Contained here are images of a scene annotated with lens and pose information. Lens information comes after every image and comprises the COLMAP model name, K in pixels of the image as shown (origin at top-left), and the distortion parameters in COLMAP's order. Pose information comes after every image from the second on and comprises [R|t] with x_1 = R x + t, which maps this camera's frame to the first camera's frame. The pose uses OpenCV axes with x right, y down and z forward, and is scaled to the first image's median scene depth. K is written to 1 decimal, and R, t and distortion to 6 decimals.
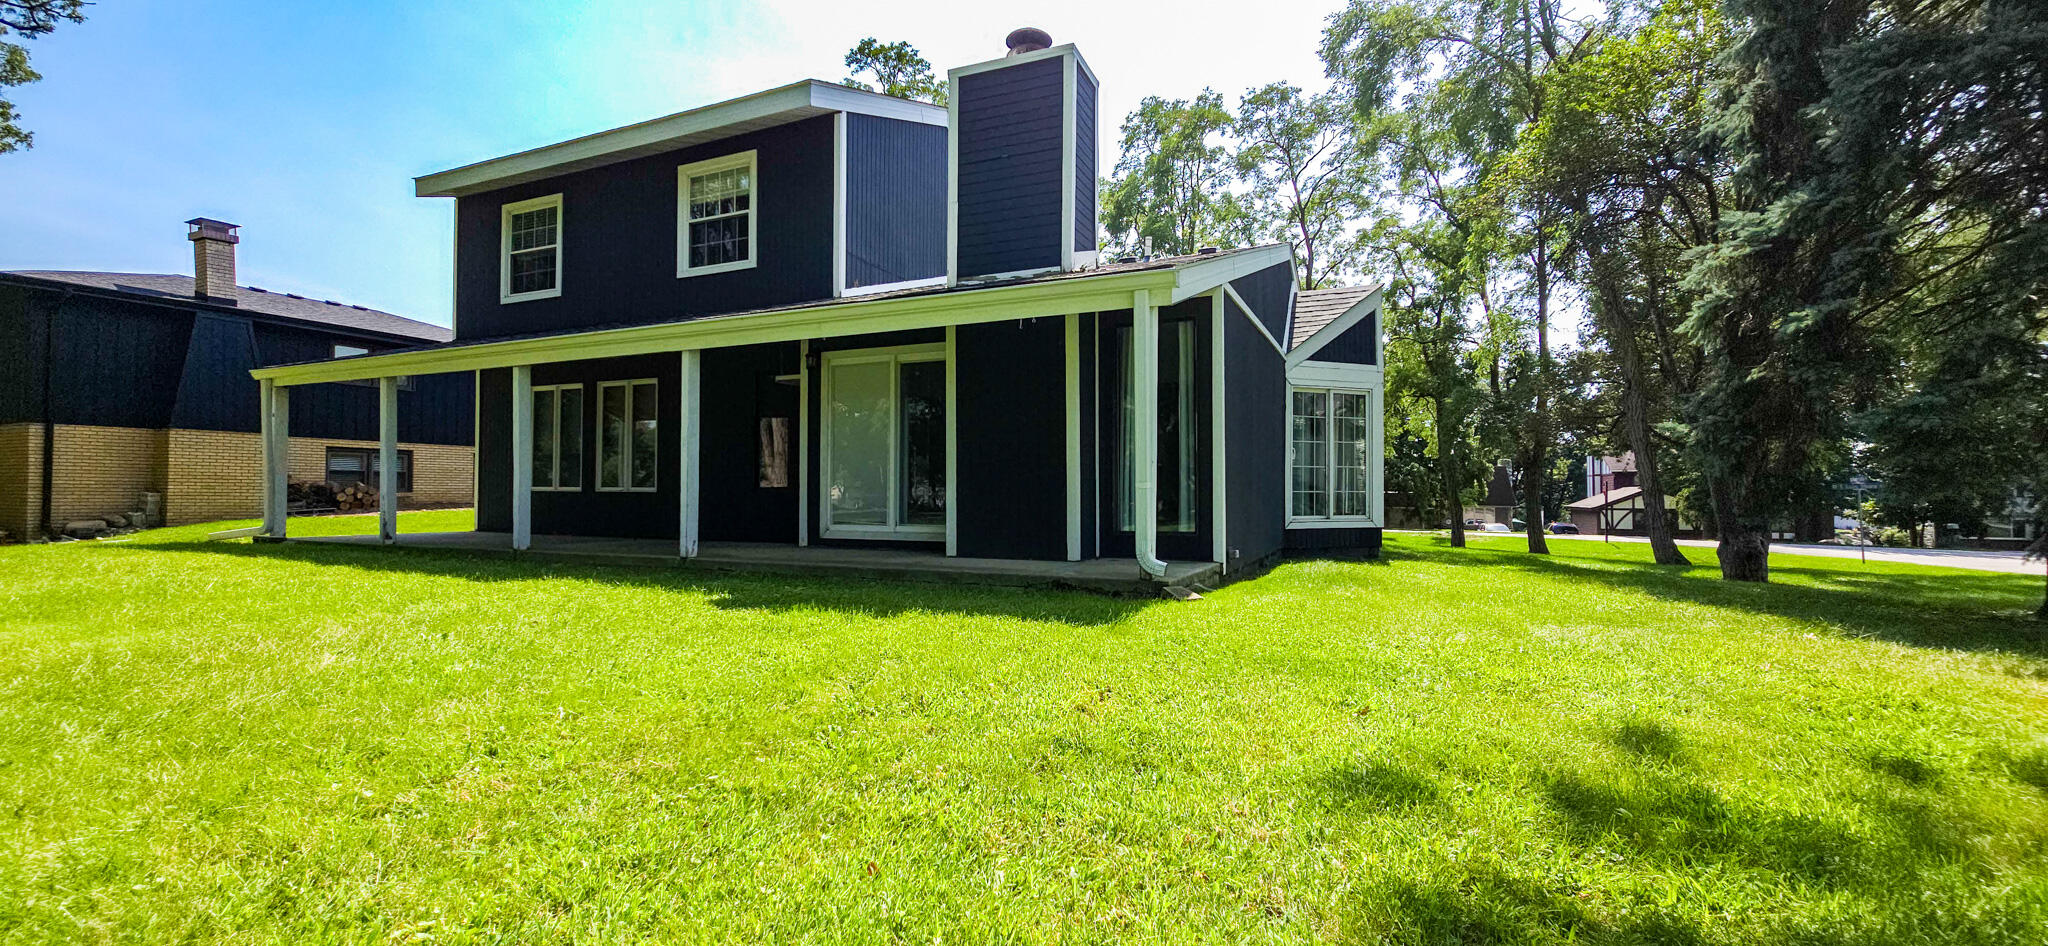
lens RADIAL K [[835.9, 0, 1031.2], [0, 835.9, 478.4], [0, 0, 1]] dist [0.001902, 0.000187]
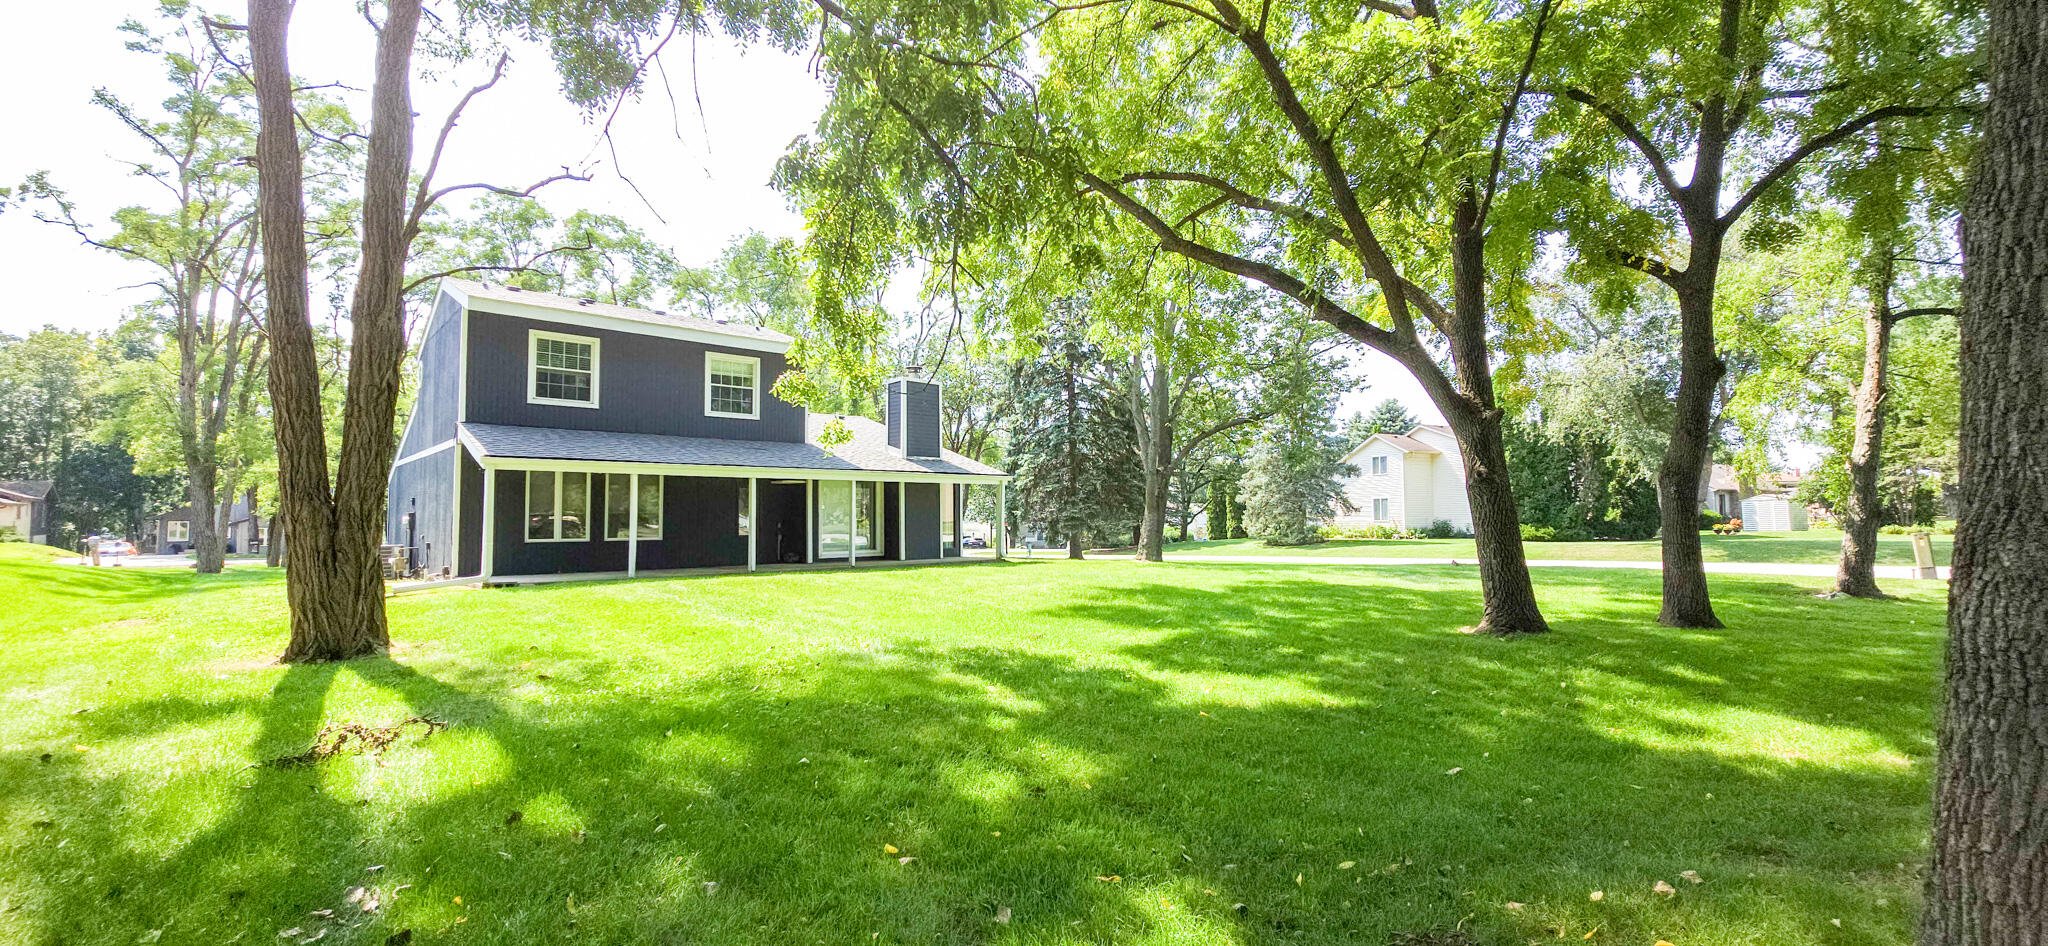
lens RADIAL K [[835.9, 0, 1031.2], [0, 835.9, 478.4], [0, 0, 1]] dist [0.001902, 0.000187]
pose [[0.400612, 0.040932, 0.915333, -1.730064], [-0.012935, 0.999155, -0.039019, -0.051321], [-0.916156, 0.003791, 0.400803, -0.309722]]
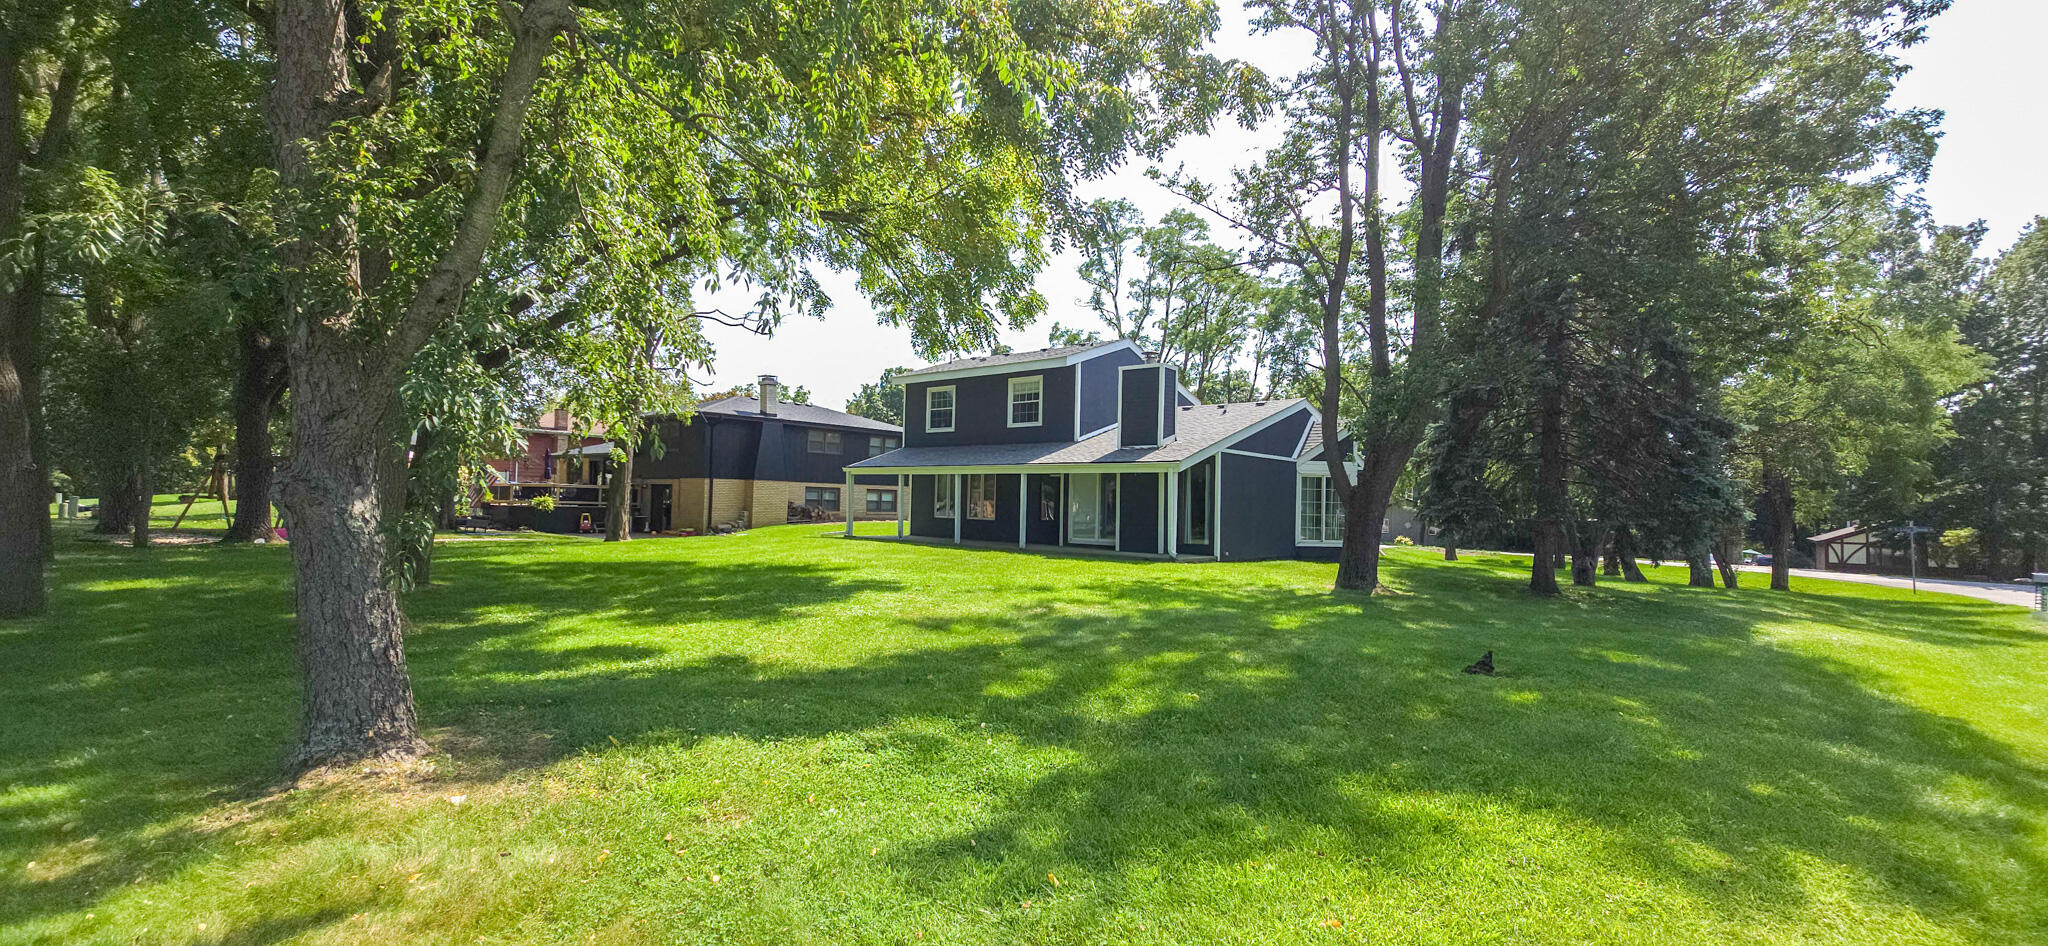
lens RADIAL K [[835.9, 0, 1031.2], [0, 835.9, 478.4], [0, 0, 1]] dist [0.001902, 0.000187]
pose [[0.962013, 0.011402, -0.272766, 0.259425], [-0.014925, 0.999830, -0.010847, -0.077993], [0.272596, 0.014506, 0.962019, -1.163258]]
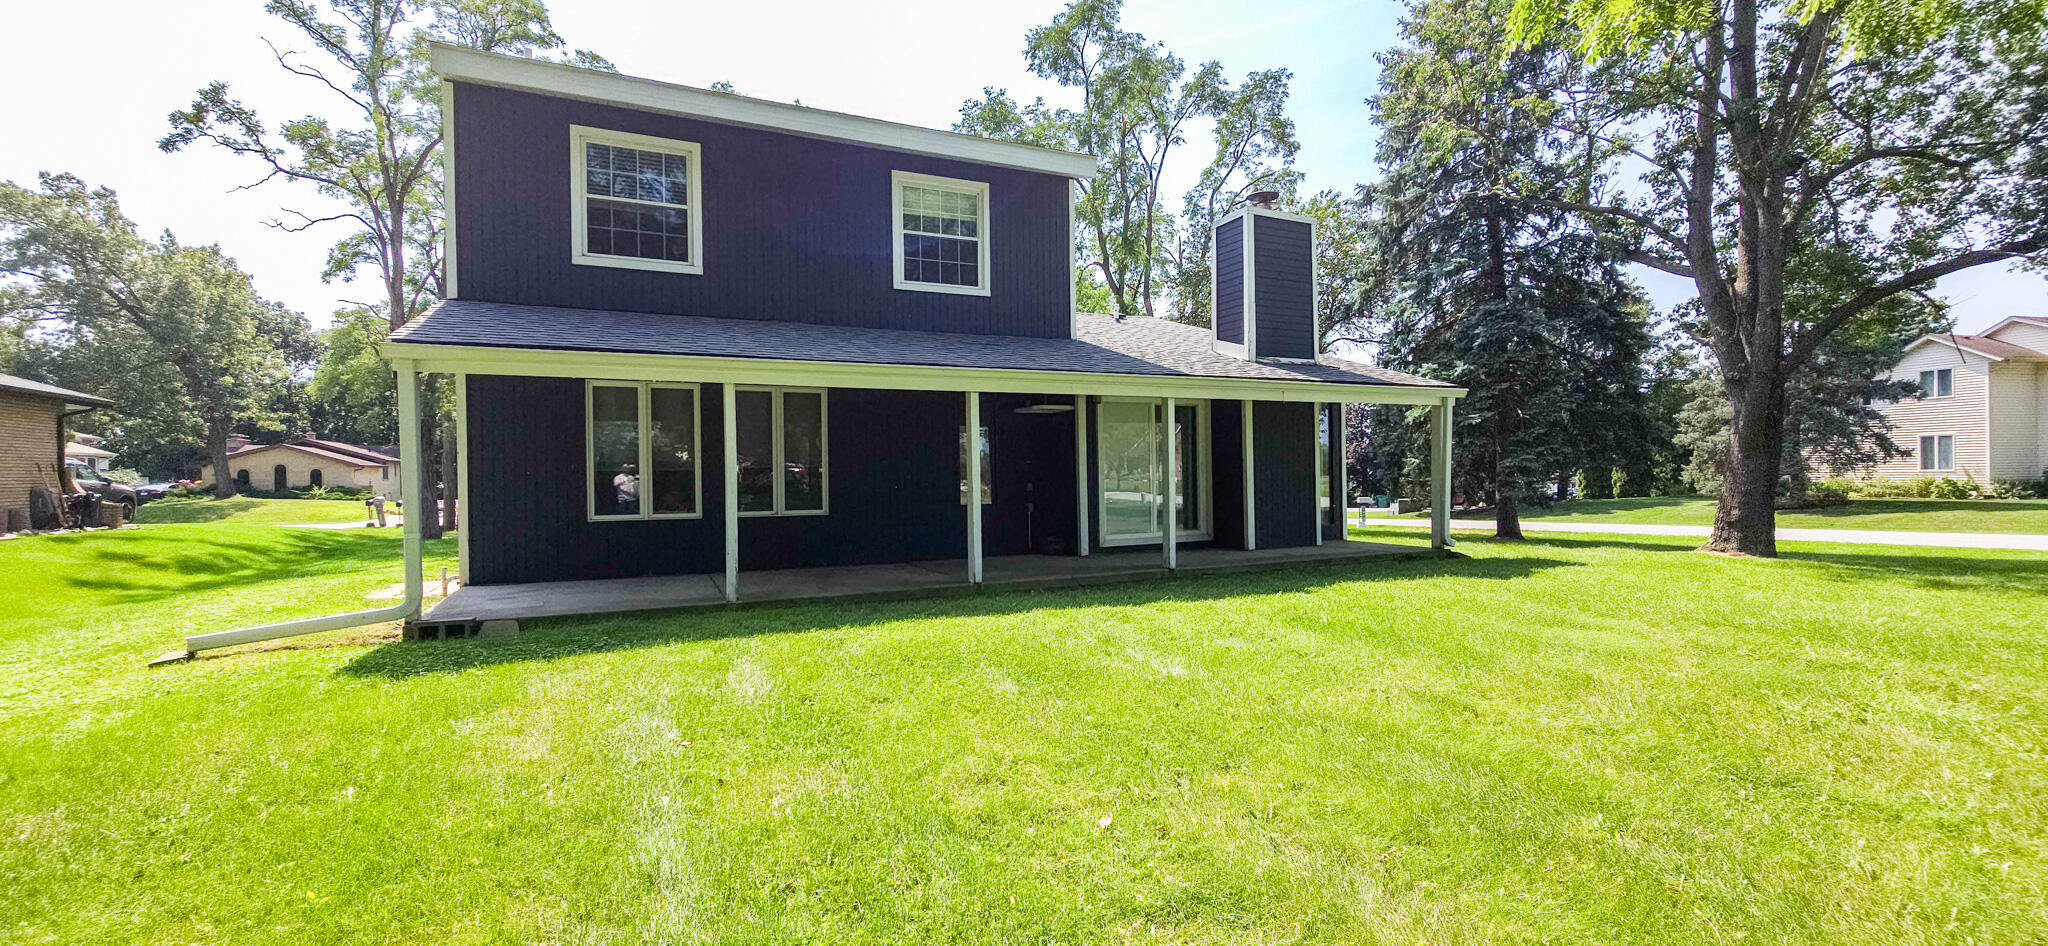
lens RADIAL K [[835.9, 0, 1031.2], [0, 835.9, 478.4], [0, 0, 1]] dist [0.001902, 0.000187]
pose [[0.655060, -0.011540, 0.755489, -1.040950], [0.000879, 0.999894, 0.014511, -0.037573], [-0.755577, -0.008841, 0.655001, 0.259273]]
